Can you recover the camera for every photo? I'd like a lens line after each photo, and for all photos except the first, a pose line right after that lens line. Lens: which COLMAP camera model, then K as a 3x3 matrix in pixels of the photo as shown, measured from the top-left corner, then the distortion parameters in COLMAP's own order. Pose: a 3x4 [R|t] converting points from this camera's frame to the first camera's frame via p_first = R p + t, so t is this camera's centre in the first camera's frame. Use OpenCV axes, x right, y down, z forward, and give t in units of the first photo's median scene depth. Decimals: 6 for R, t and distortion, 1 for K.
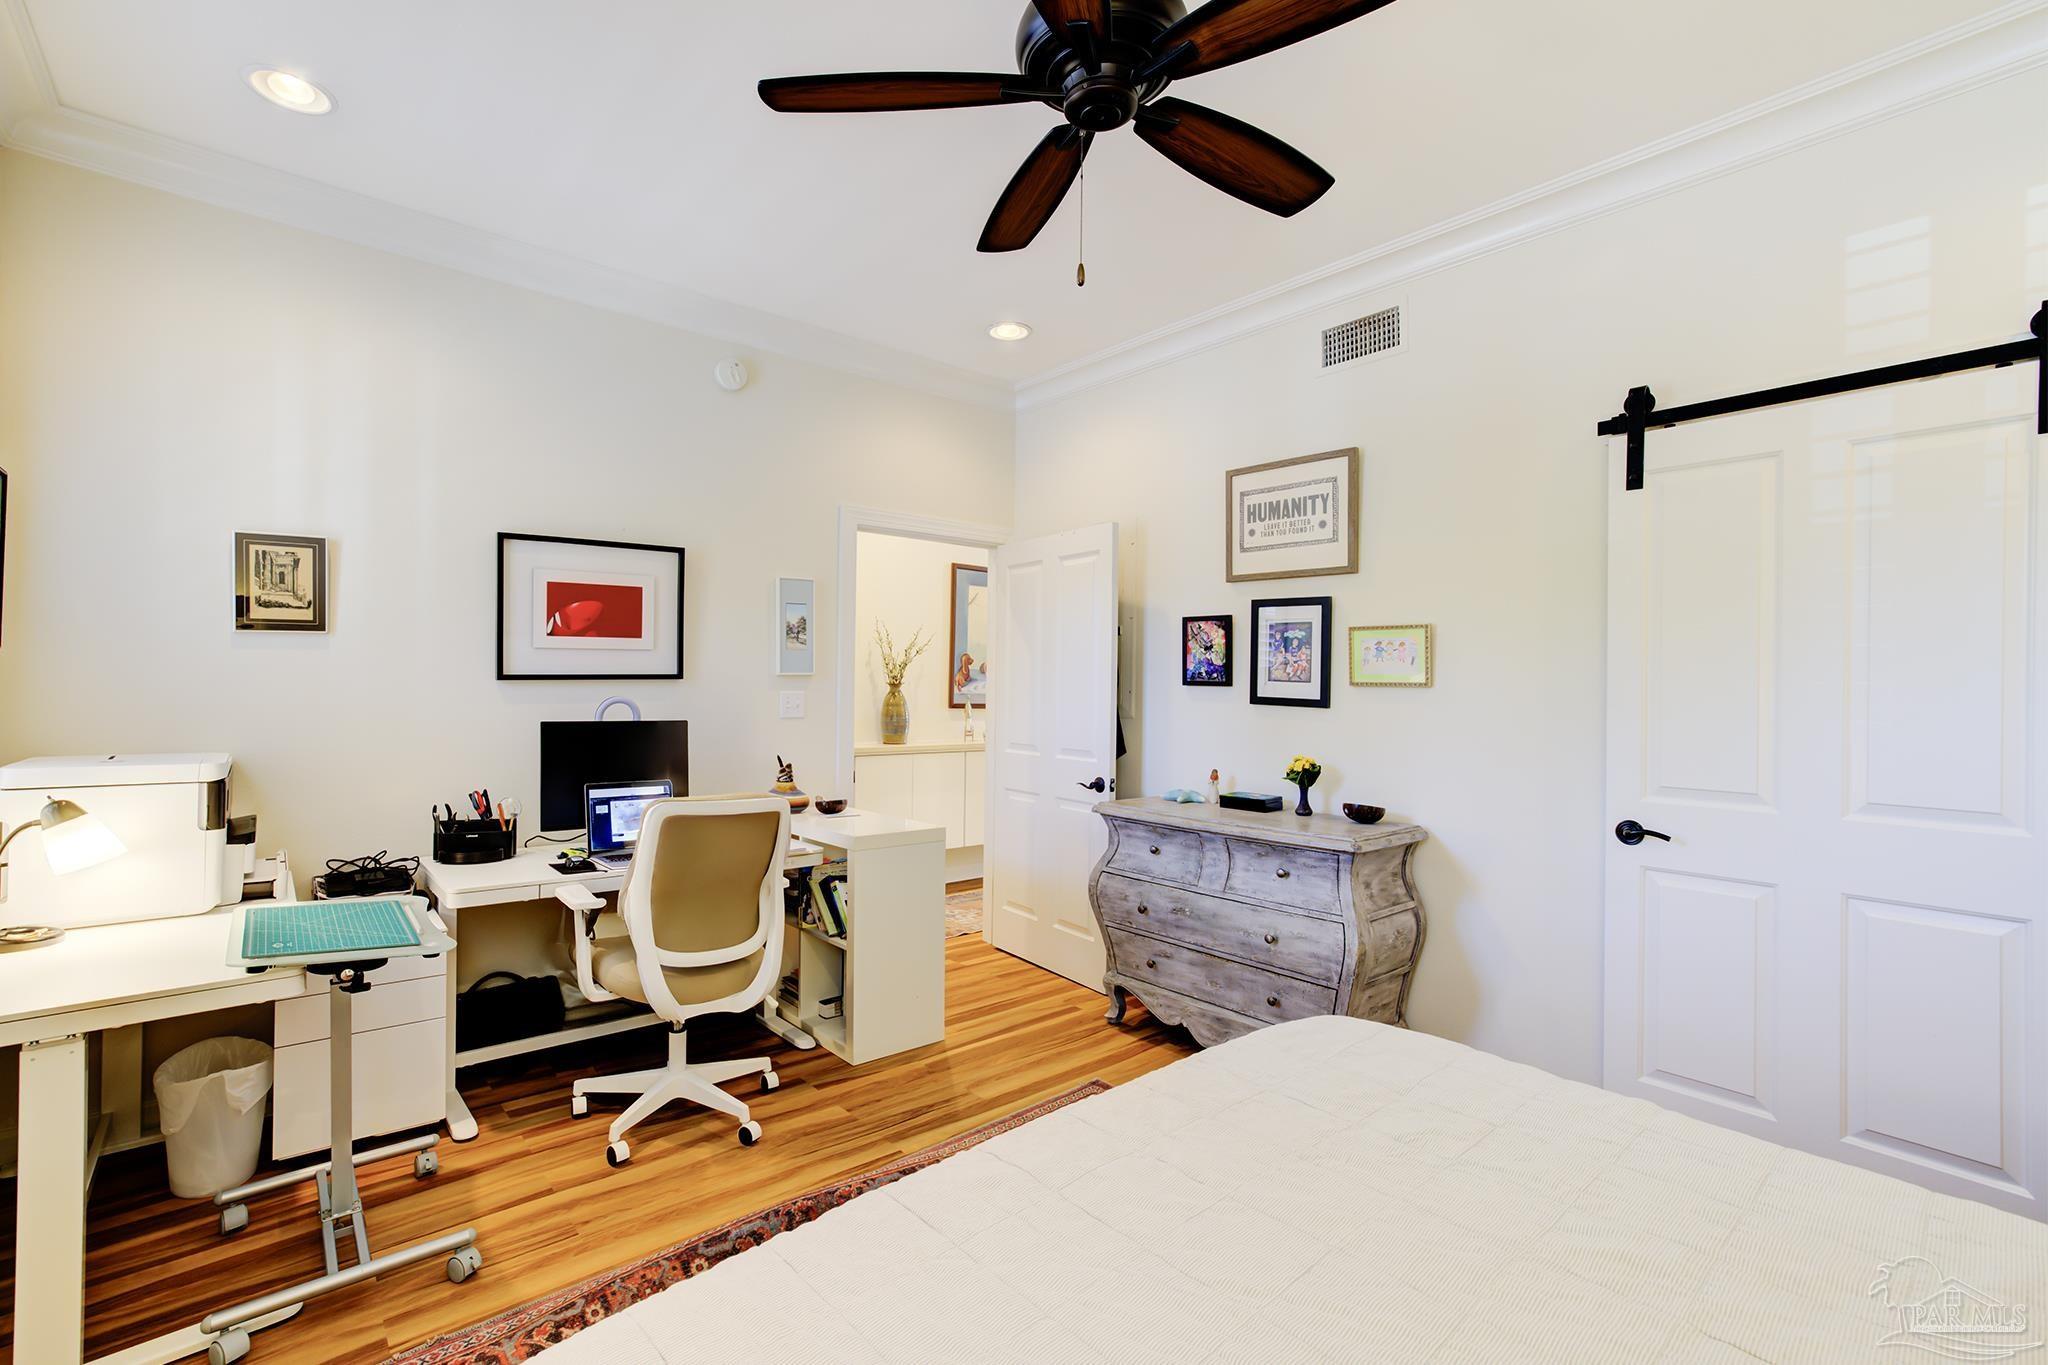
lens RADIAL K [[926.6, 0, 1007.0], [0, 926.6, 680.6], [0, 0, 1]] dist [-0.009642, 0.001586]
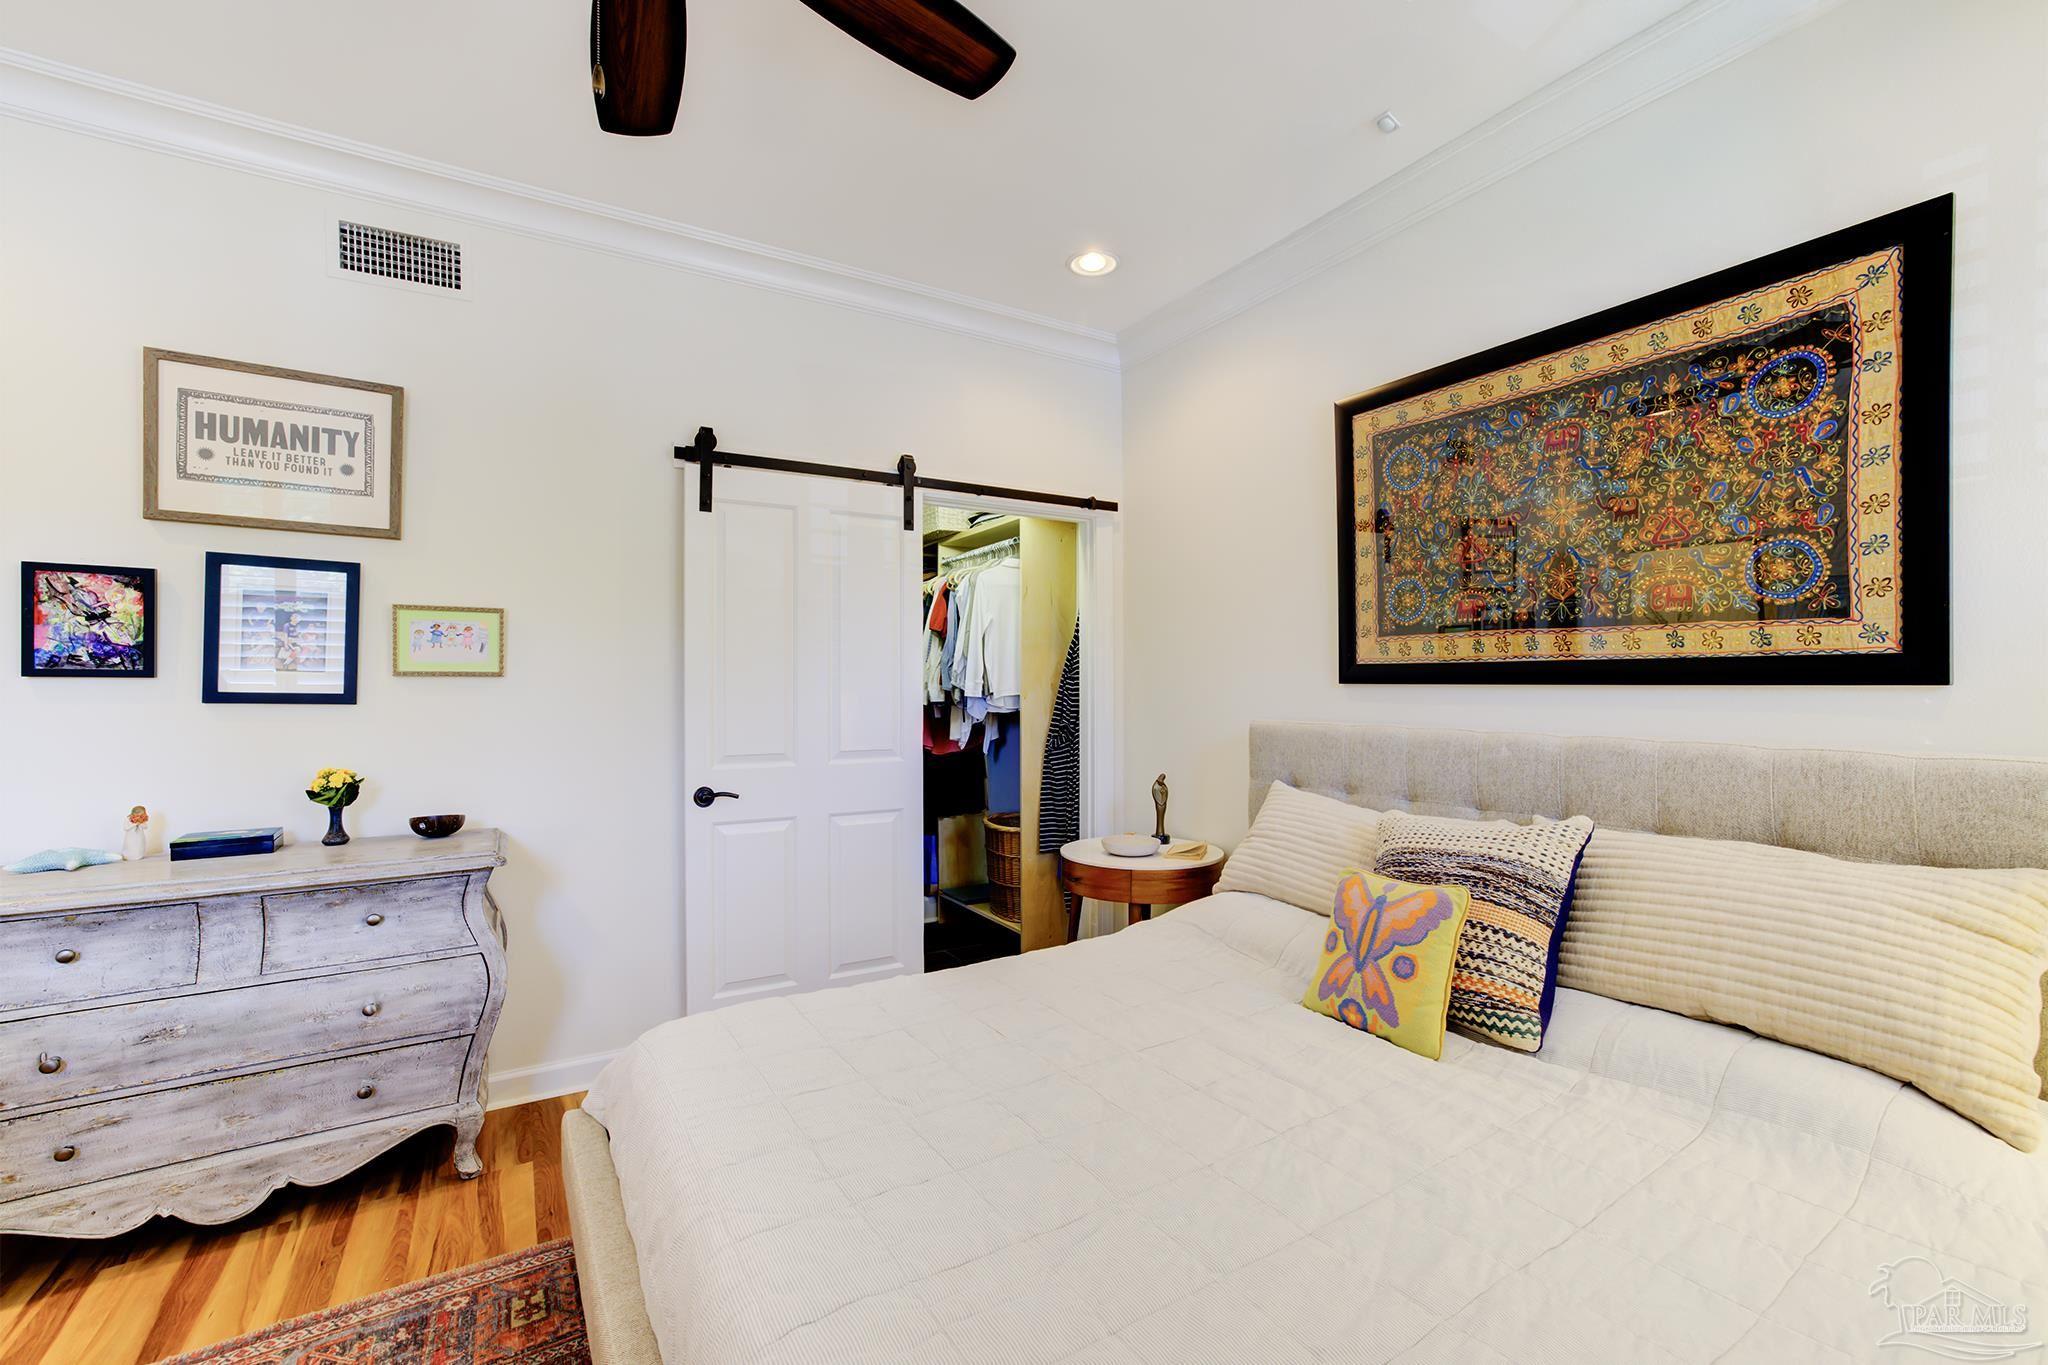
lens RADIAL K [[869.7, 0, 1007.8], [0, 869.7, 677.5], [0, 0, 1]] dist [0.000877, 0.004767]
pose [[0.172000, -0.003536, 0.985091, -0.292104], [0.000415, 0.999994, 0.003517, 0.004464], [-0.985097, -0.000196, 0.172000, 0.323519]]
